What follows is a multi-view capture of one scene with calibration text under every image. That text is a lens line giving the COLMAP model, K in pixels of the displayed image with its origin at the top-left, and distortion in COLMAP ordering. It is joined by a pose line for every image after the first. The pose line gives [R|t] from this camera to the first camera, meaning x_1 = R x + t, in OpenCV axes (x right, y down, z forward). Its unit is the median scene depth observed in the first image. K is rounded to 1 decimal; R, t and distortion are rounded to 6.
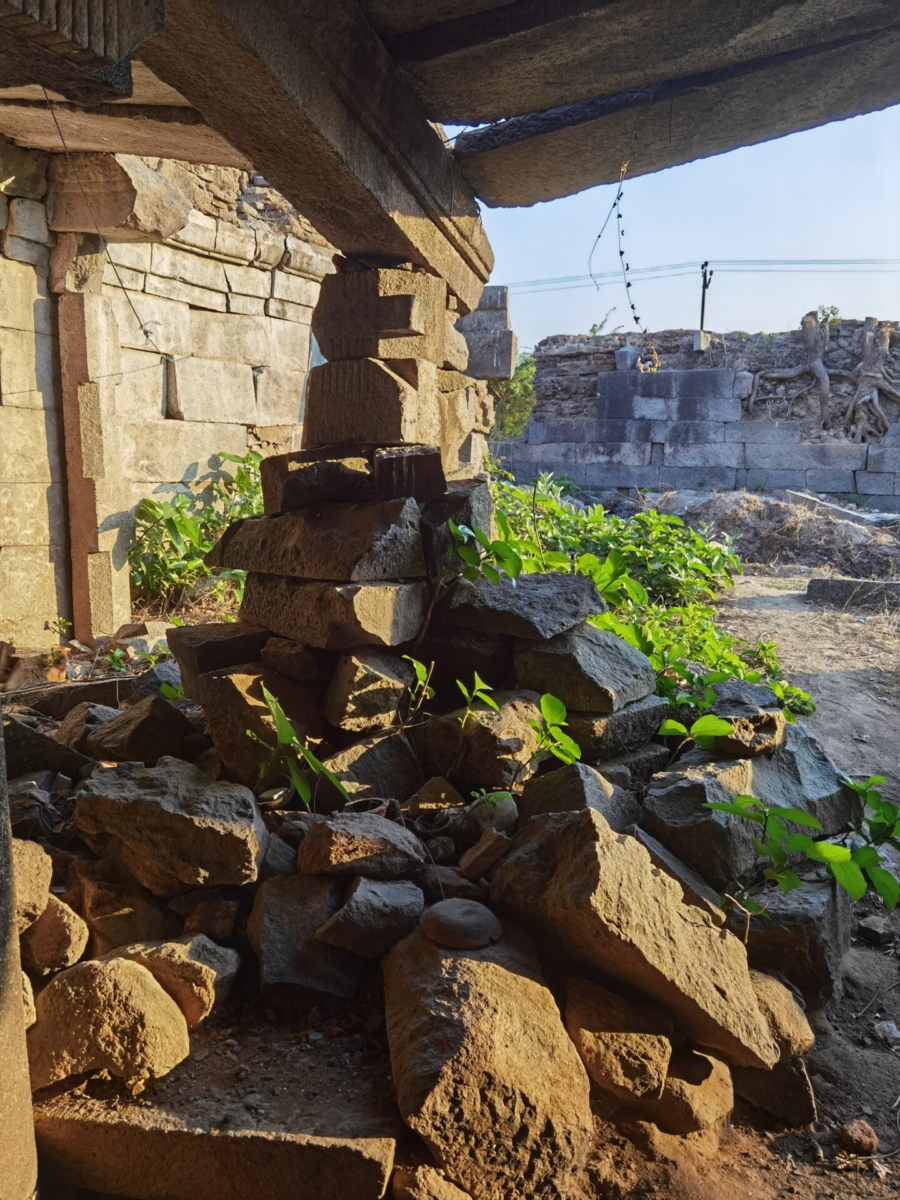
lens RADIAL K [[940.7, 0, 450.7], [0, 940.7, 593.1], [0, 0, 1]] dist [0.009112, -0.004450]
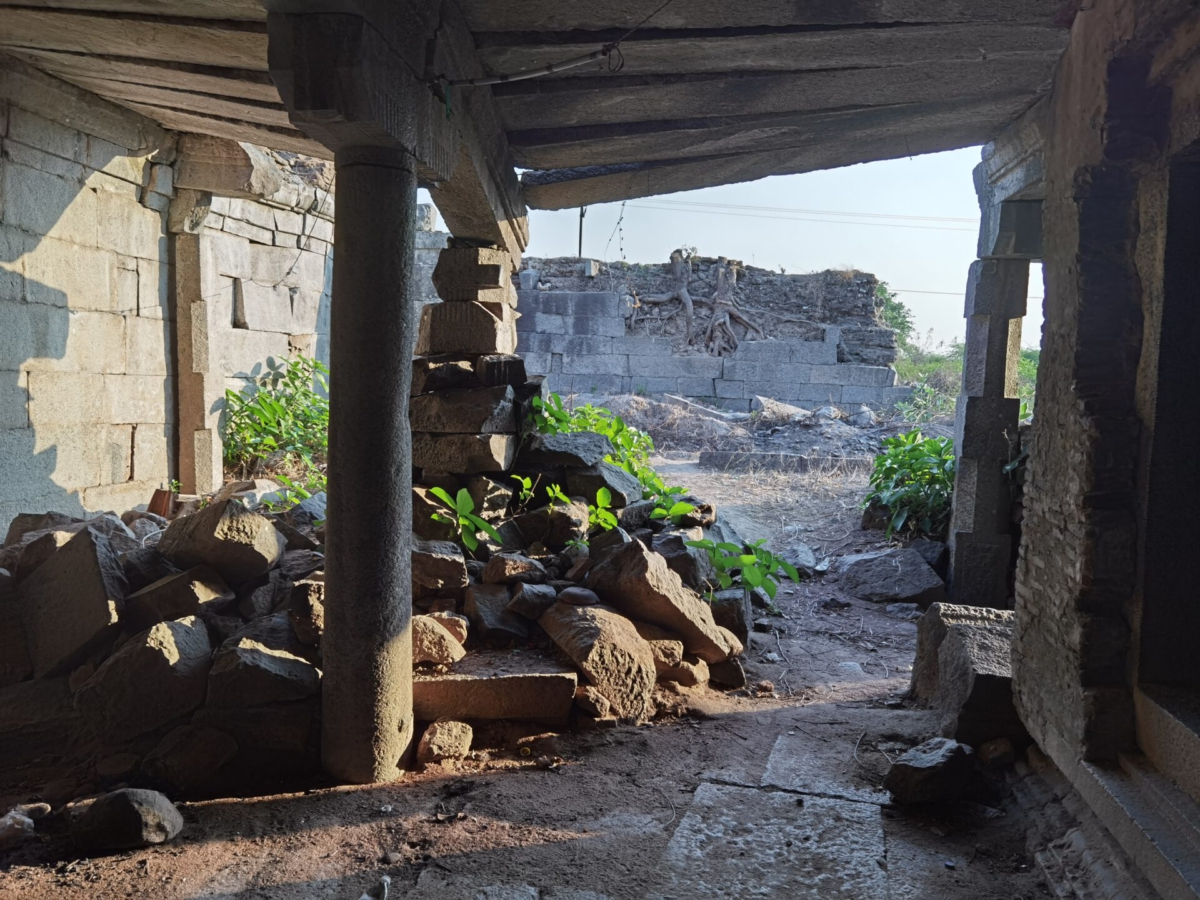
lens RADIAL K [[940.7, 0, 599.0], [0, 940.7, 452.1], [0, 0, 1]] dist [0.009112, -0.004450]
pose [[0.957056, -0.009944, 0.289731, -0.325122], [0.024554, 0.998601, -0.046835, 0.088786], [-0.288860, 0.051938, 0.955961, -0.573332]]
